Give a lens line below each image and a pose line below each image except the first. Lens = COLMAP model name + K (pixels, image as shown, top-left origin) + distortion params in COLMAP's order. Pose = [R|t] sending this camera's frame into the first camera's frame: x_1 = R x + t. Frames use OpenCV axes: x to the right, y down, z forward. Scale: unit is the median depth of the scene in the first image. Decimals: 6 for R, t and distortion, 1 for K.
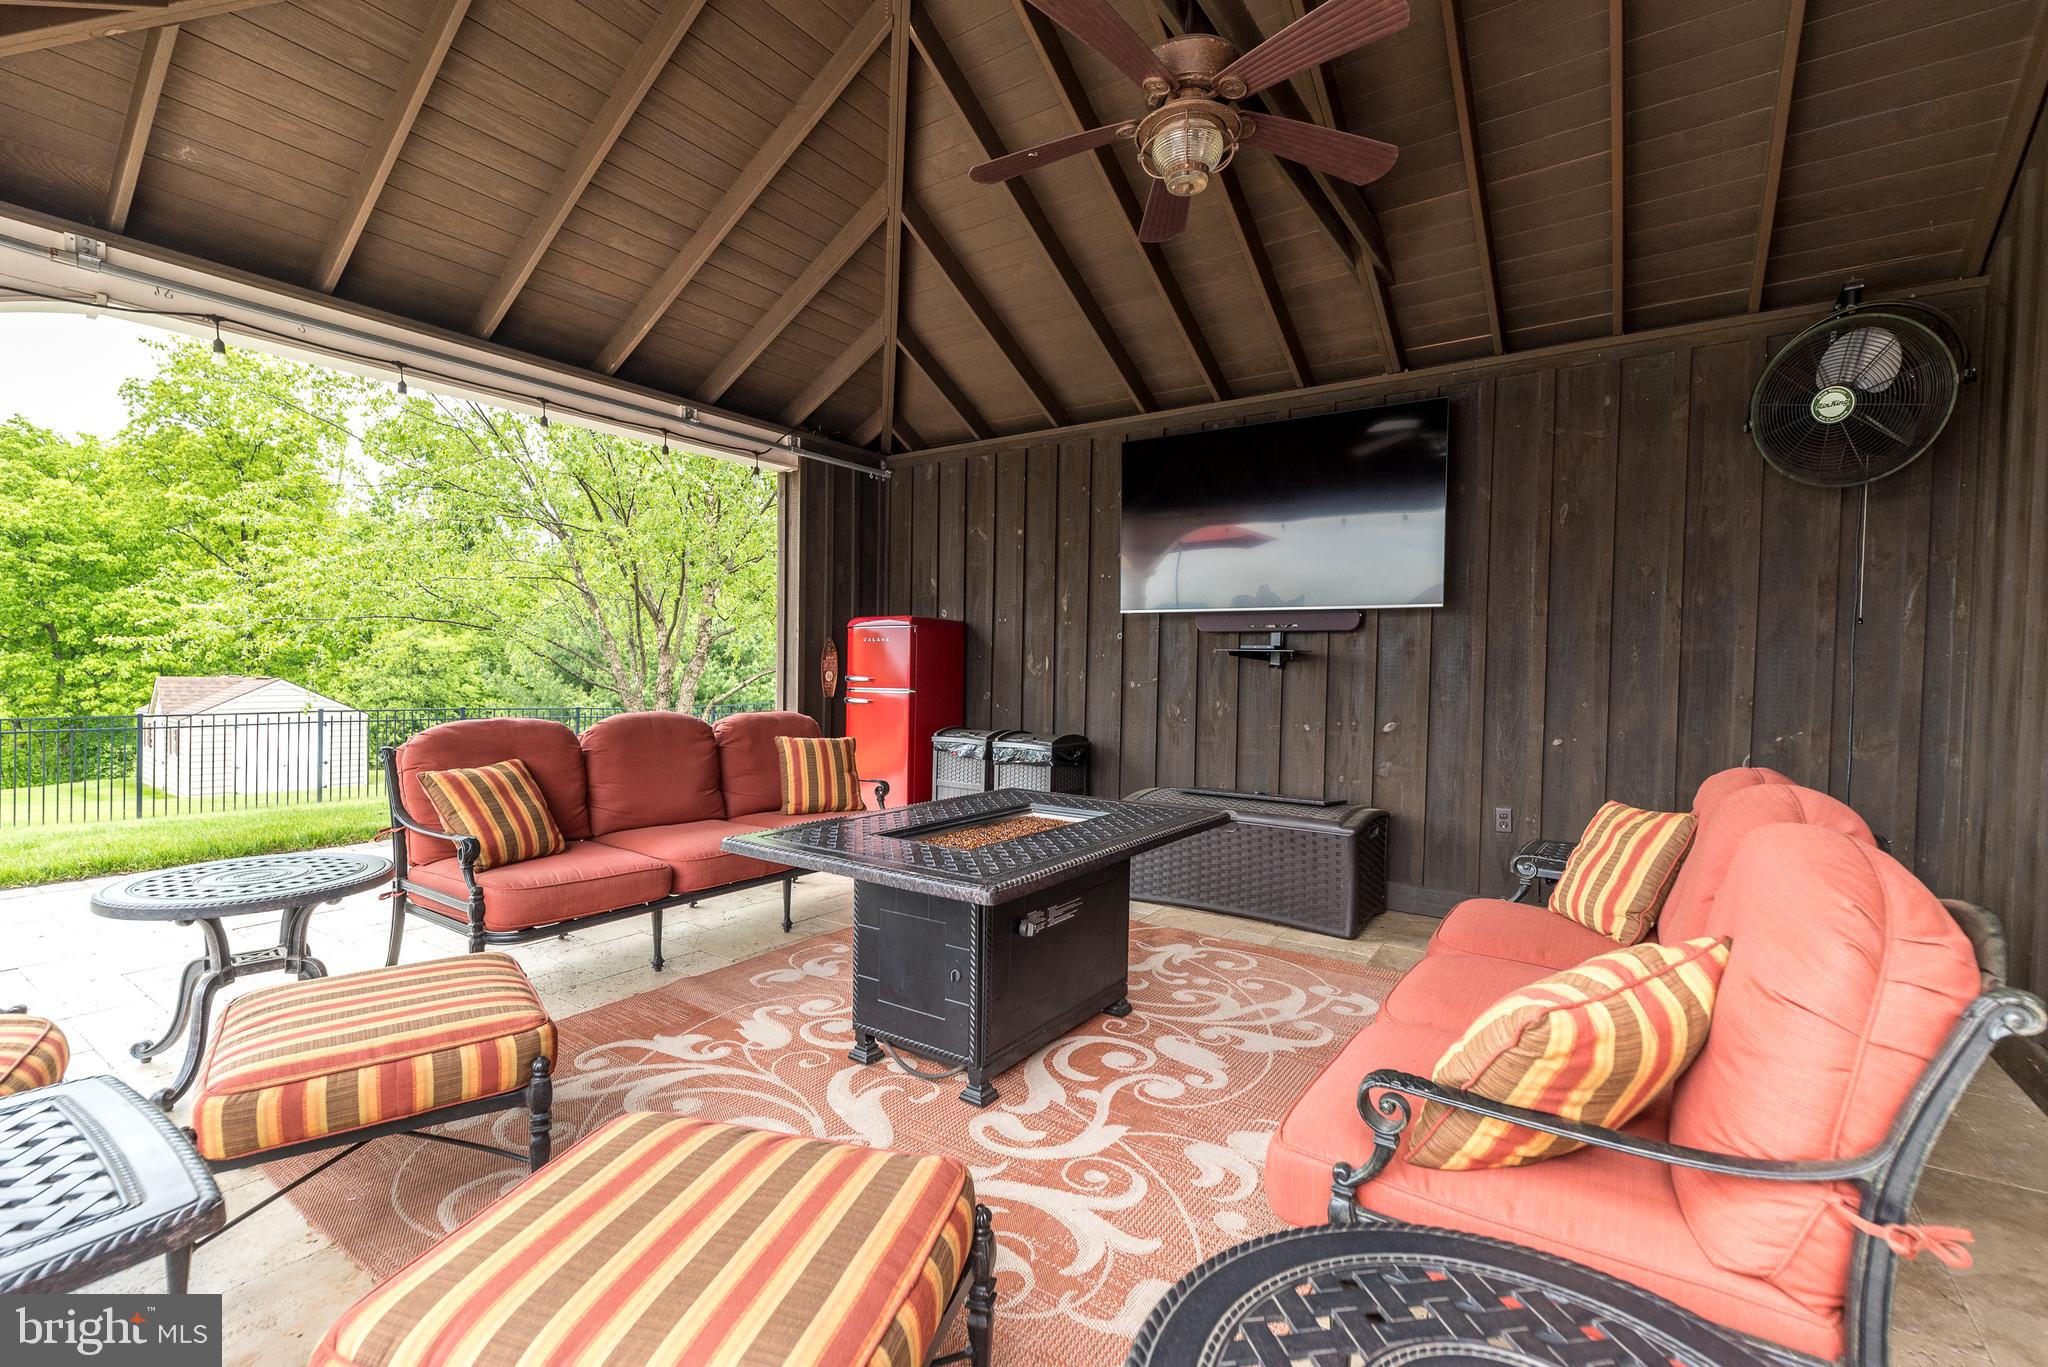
lens RADIAL K [[908.0, 0, 1020.3], [0, 908.0, 683.1], [0, 0, 1]] dist [0.009924, -0.000154]
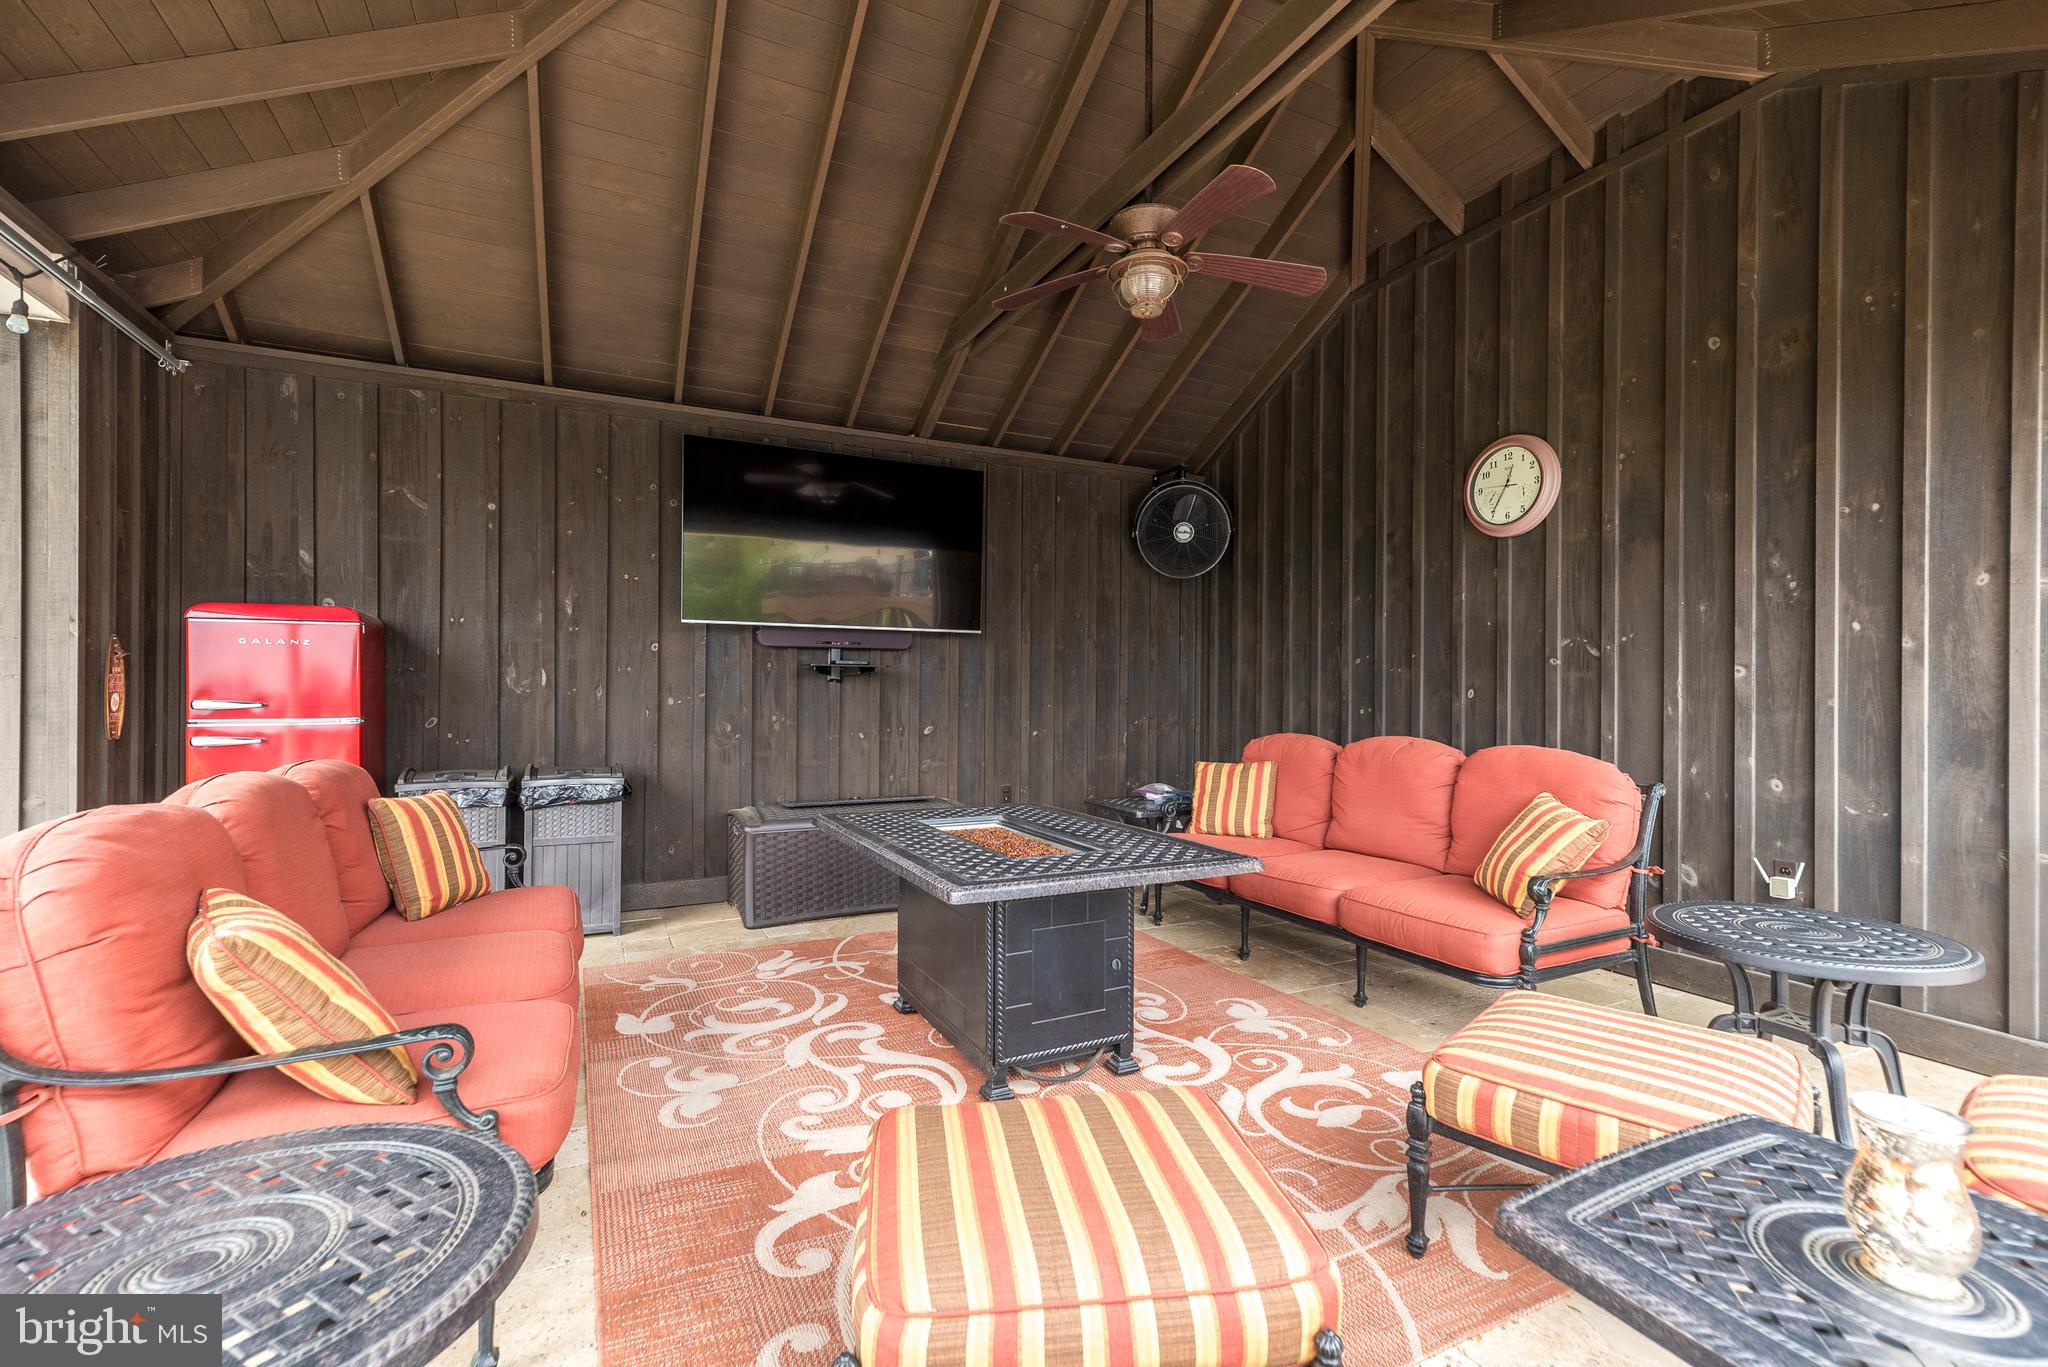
lens RADIAL K [[908.0, 0, 1028.2], [0, 908.0, 687.8], [0, 0, 1]] dist [0.009924, -0.000154]
pose [[0.479797, -0.013995, 0.877268, -0.512129], [0.018492, 0.999812, 0.005837, -0.010933], [-0.877185, 0.013422, 0.479966, 0.264068]]
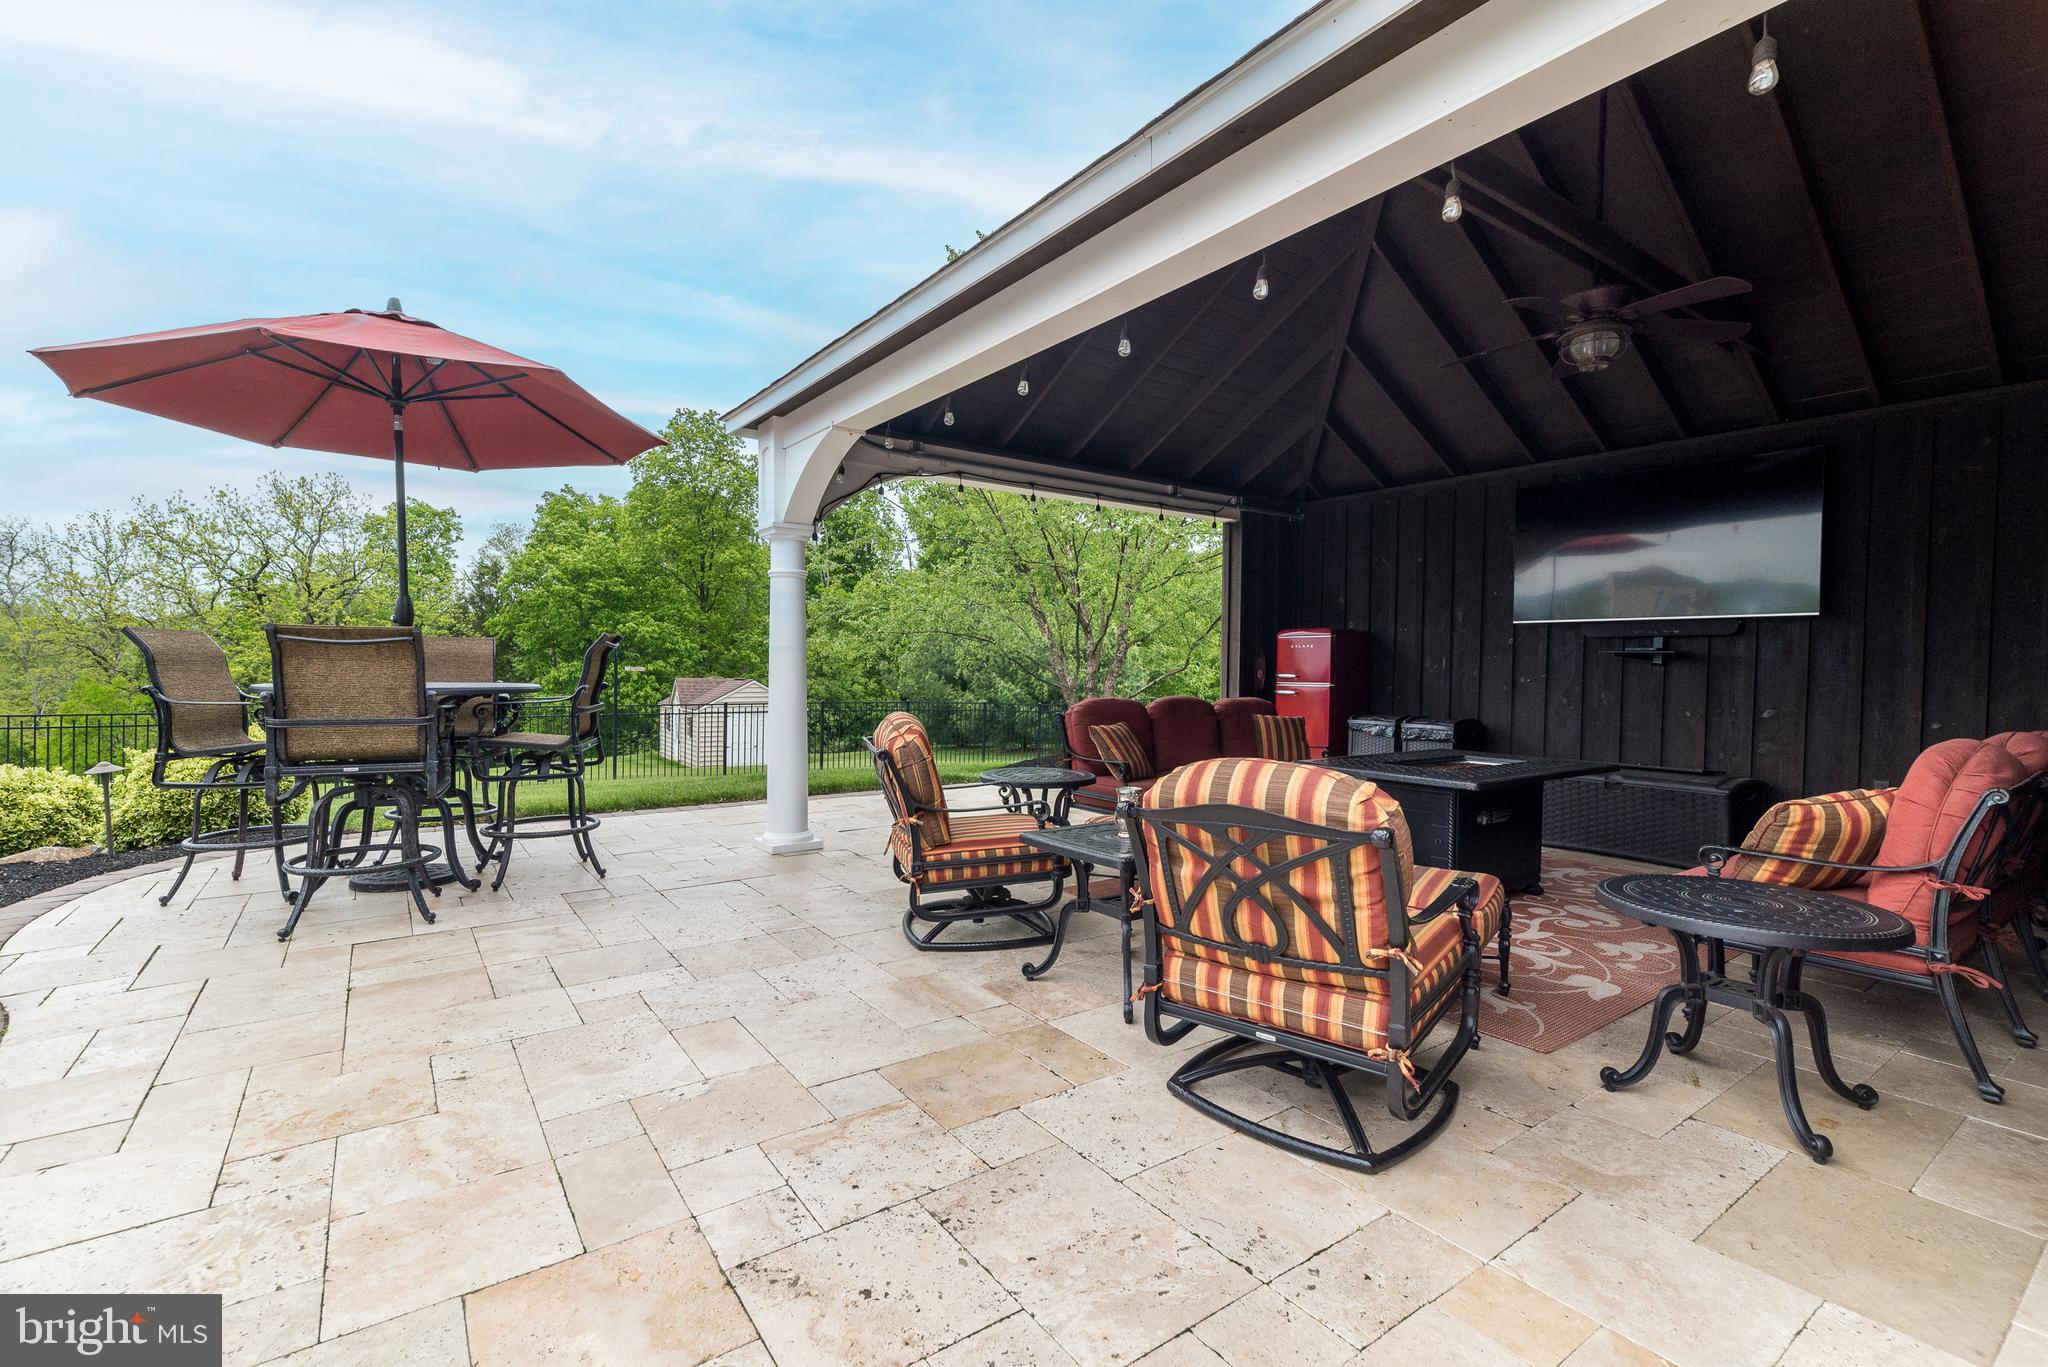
lens RADIAL K [[908.0, 0, 1019.2], [0, 908.0, 685.6], [0, 0, 1]] dist [0.009924, -0.000154]
pose [[0.943172, 0.003001, -0.332290, -0.117127], [-0.002916, 0.999995, 0.000754, 0.010999], [0.332291, 0.000258, 0.943177, -0.426235]]
